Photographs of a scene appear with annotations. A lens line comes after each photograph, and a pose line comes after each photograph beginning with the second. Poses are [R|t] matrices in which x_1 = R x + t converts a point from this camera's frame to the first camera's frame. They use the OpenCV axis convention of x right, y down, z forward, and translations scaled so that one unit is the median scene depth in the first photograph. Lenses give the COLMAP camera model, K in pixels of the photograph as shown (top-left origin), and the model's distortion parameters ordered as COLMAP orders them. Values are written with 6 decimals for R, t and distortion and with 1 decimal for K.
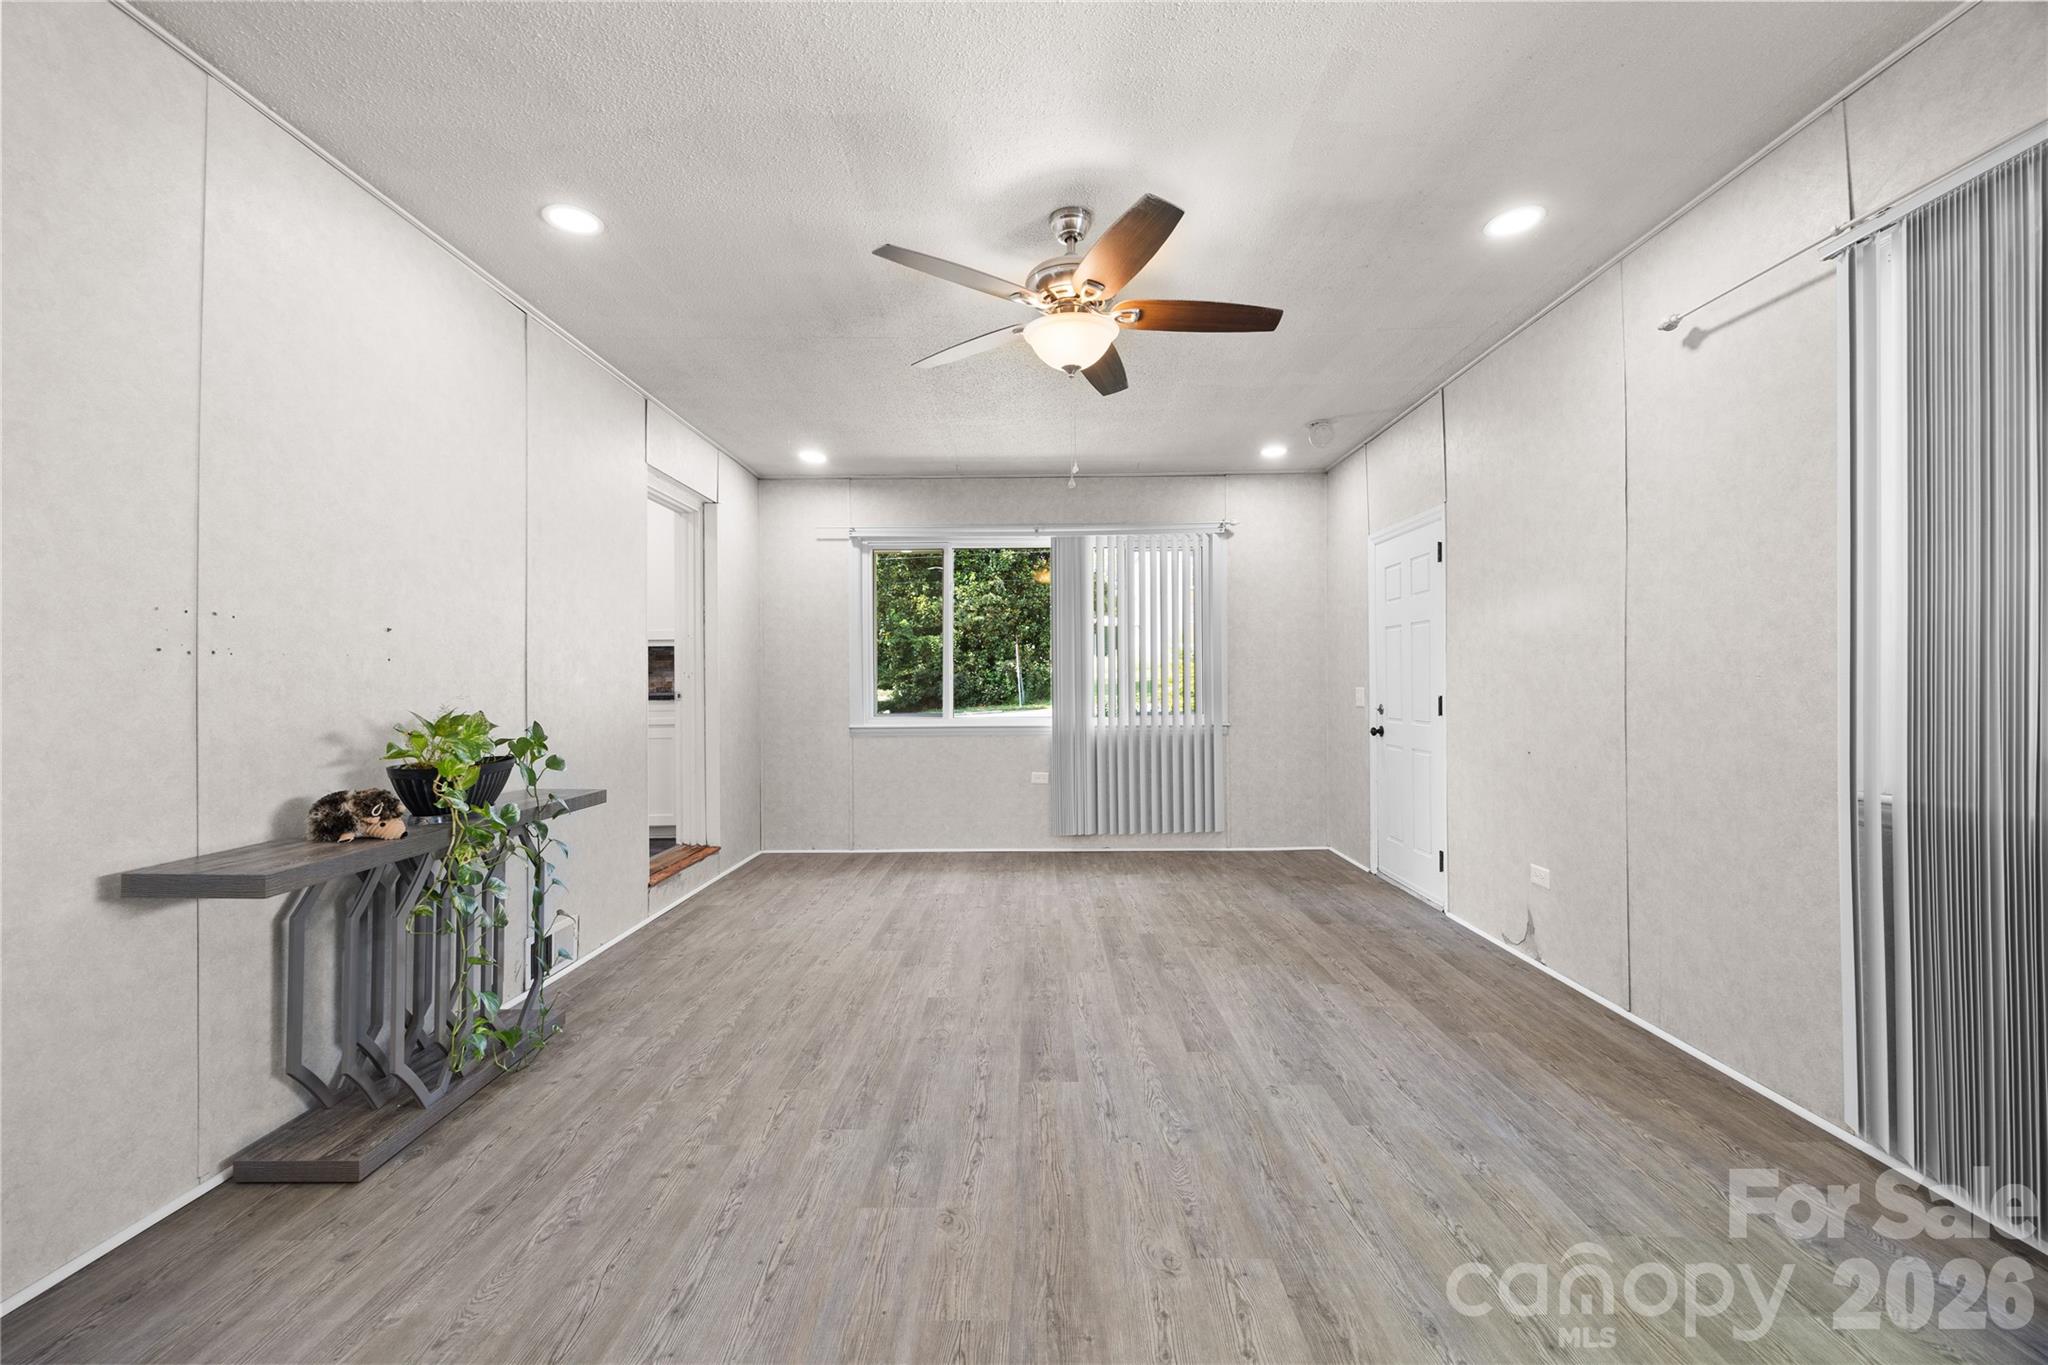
lens RADIAL K [[792.6, 0, 1026.4], [0, 792.6, 672.5], [0, 0, 1]] dist [0.001768, 0.000283]
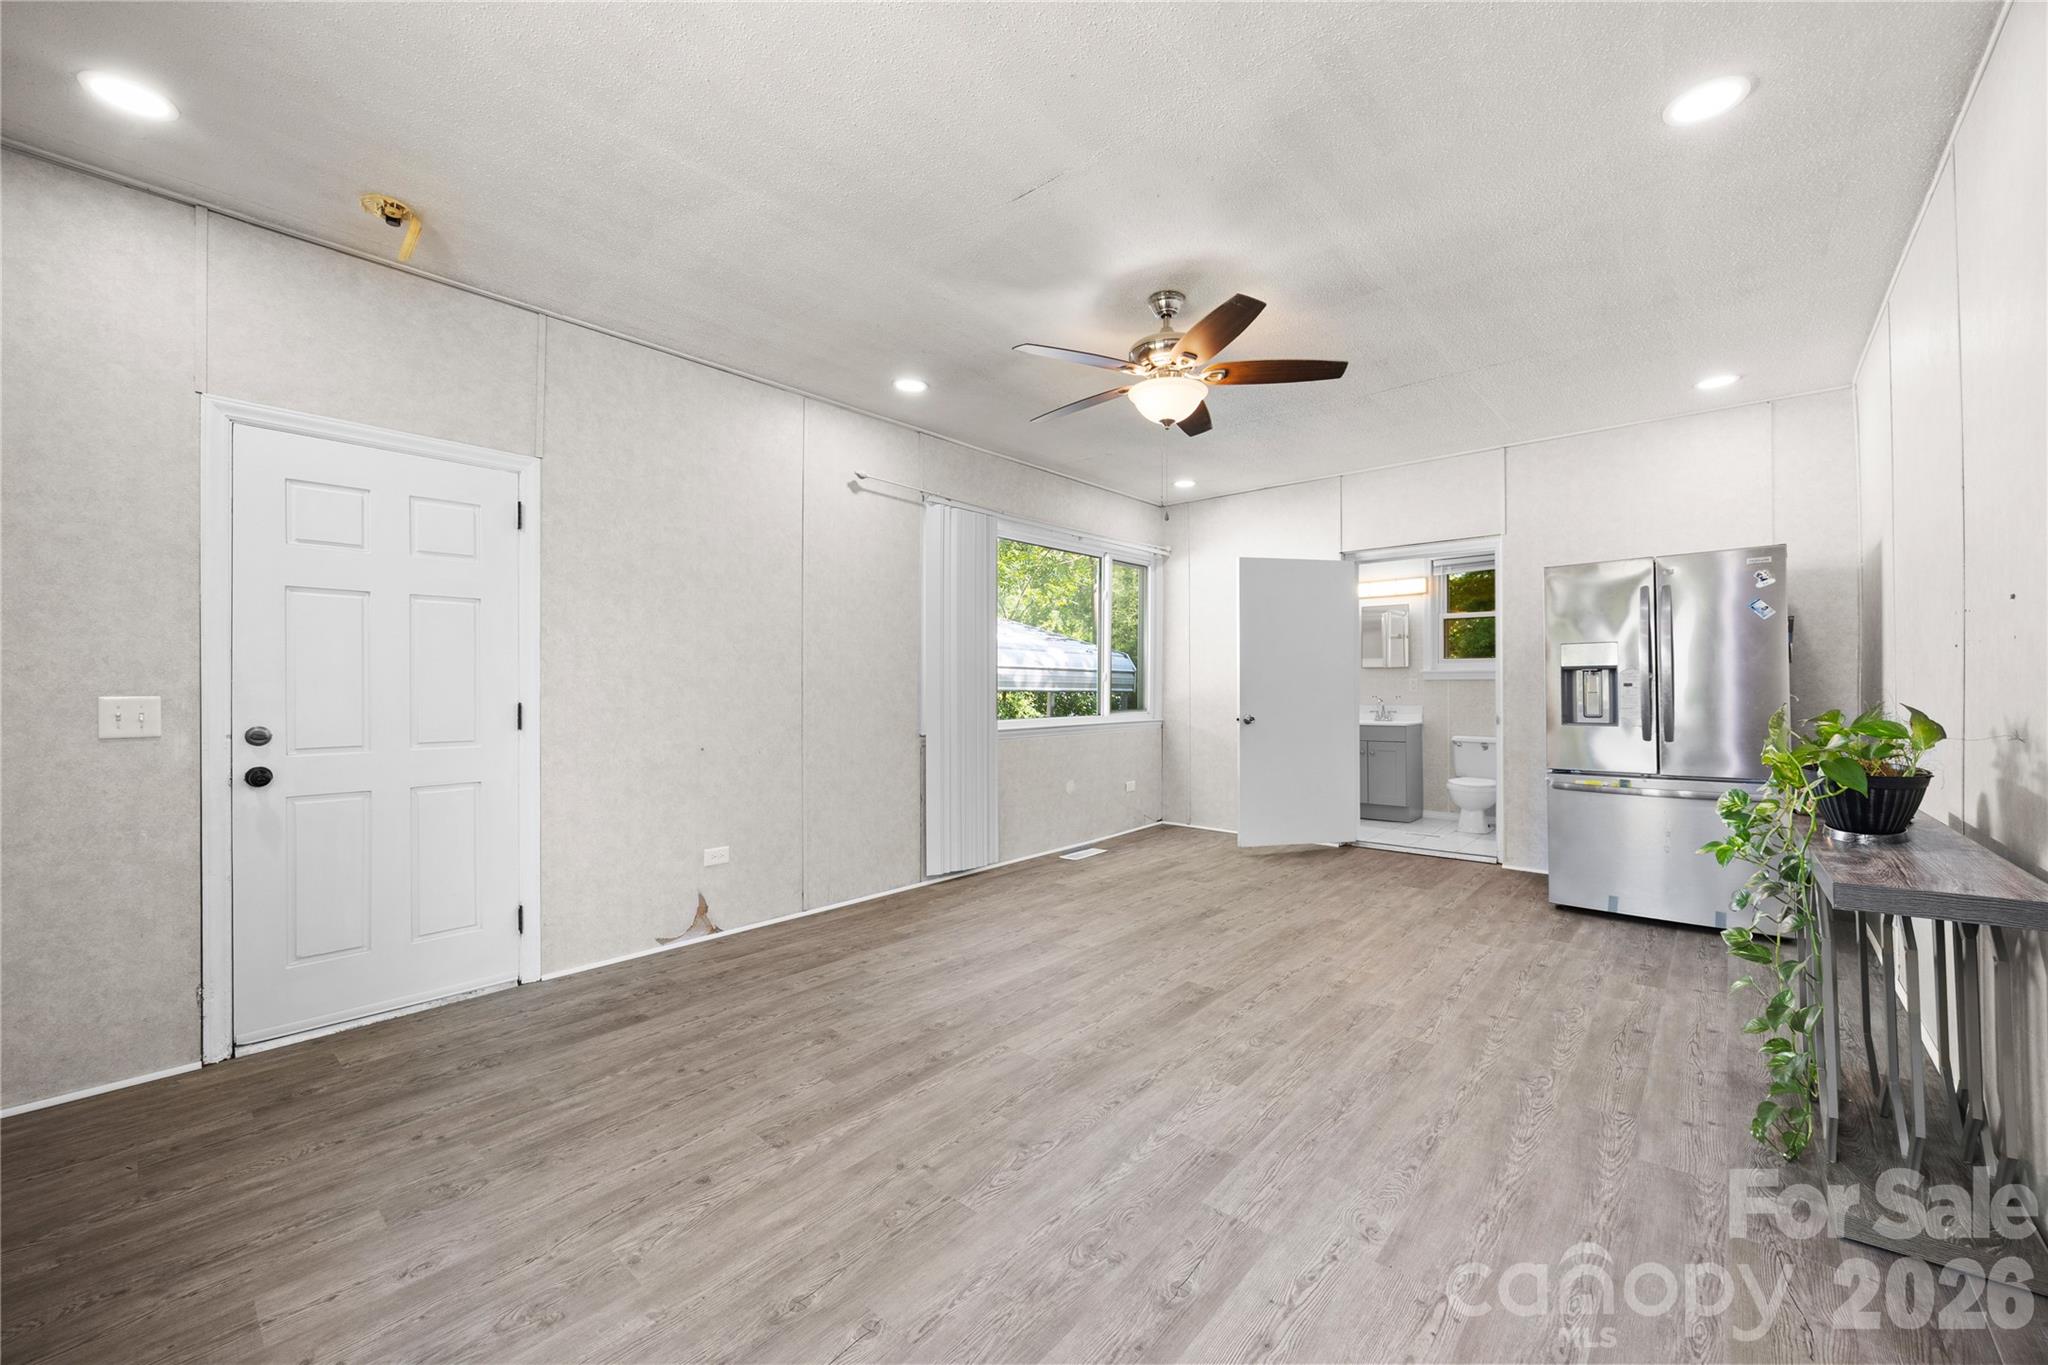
lens RADIAL K [[792.6, 0, 1027.4], [0, 792.6, 685.7], [0, 0, 1]] dist [0.001768, 0.000283]
pose [[-0.753900, 0.011138, 0.656895, -0.541561], [0.000105, 0.999858, -0.016832, 0.039116], [-0.656990, -0.012621, -0.753794, 1.940698]]
